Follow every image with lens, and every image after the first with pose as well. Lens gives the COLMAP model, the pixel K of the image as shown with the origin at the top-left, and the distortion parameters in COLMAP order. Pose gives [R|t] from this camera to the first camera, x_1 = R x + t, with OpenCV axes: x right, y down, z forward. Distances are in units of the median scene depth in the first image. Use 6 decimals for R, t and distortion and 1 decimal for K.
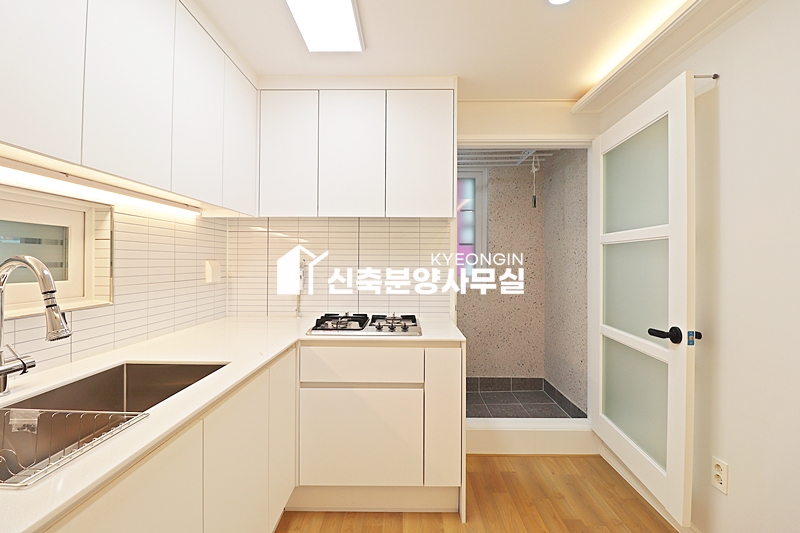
lens RADIAL K [[369.1, 0, 400.4], [0, 369.1, 260.3], [0, 0, 1]] dist [-0.005742, -0.010859]
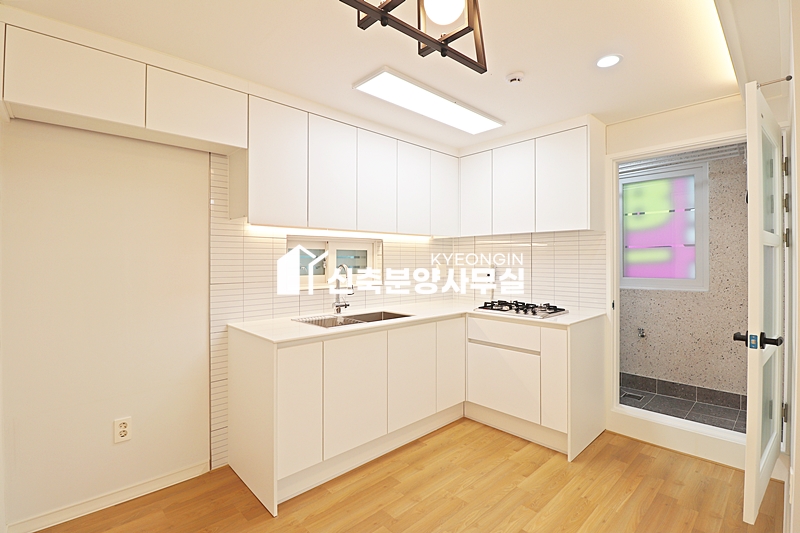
lens RADIAL K [[369.1, 0, 403.6], [0, 369.1, 260.6], [0, 0, 1]] dist [-0.005742, -0.010859]
pose [[0.697965, -0.004518, -0.716118, 0.666596], [0.007519, 0.999971, 0.001020, -0.019614], [0.716092, -0.006096, 0.697979, -0.337063]]
